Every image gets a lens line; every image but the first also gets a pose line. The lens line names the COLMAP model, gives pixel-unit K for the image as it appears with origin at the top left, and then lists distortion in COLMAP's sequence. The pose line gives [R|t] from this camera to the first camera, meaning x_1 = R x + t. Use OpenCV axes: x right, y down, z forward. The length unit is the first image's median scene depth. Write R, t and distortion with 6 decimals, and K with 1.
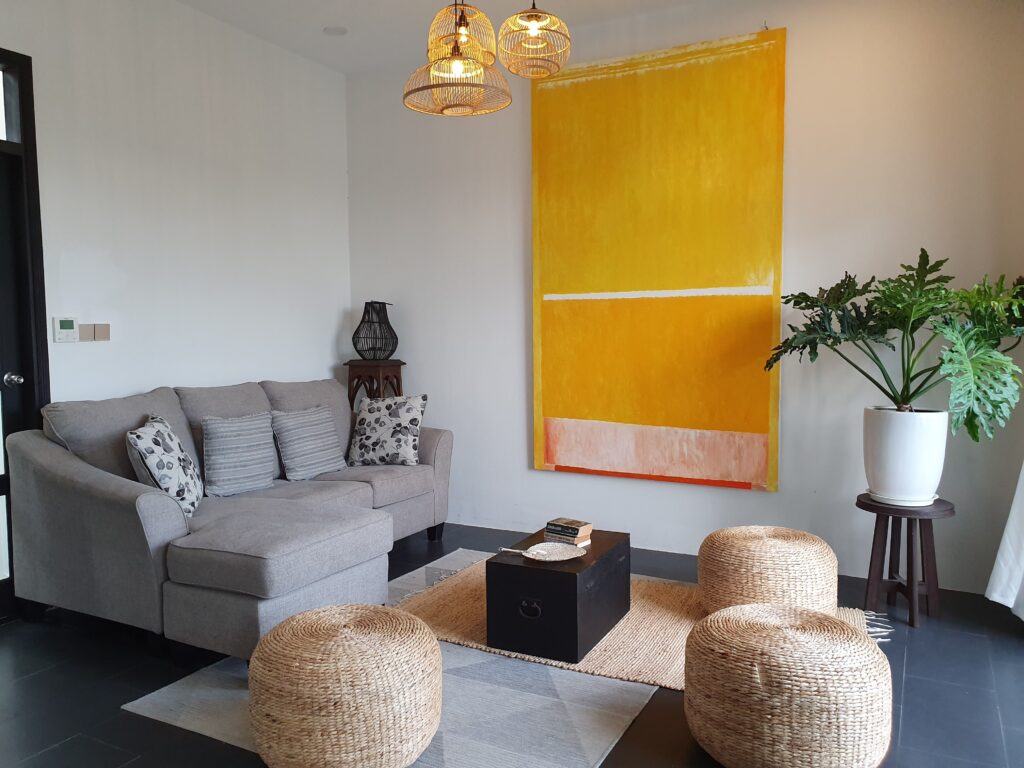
lens RADIAL K [[809.4, 0, 515.2], [0, 809.4, 385.5], [0, 0, 1]] dist [0.031255, -0.006312]
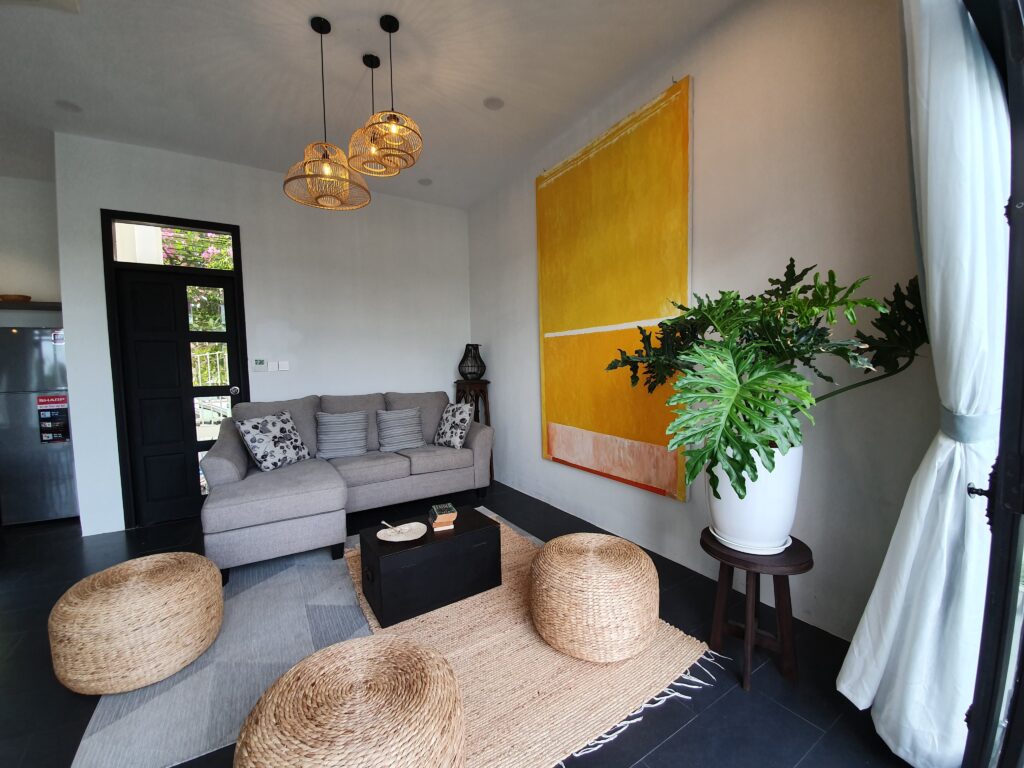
lens RADIAL K [[414.4, 0, 517.5], [0, 414.4, 393.1], [0, 0, 1]] dist [0.002561, -0.001891]
pose [[0.870217, 0.018364, -0.492327, 0.382005], [-0.017846, 0.999824, 0.005751, -0.015563], [0.492346, 0.003782, 0.870391, 0.381670]]
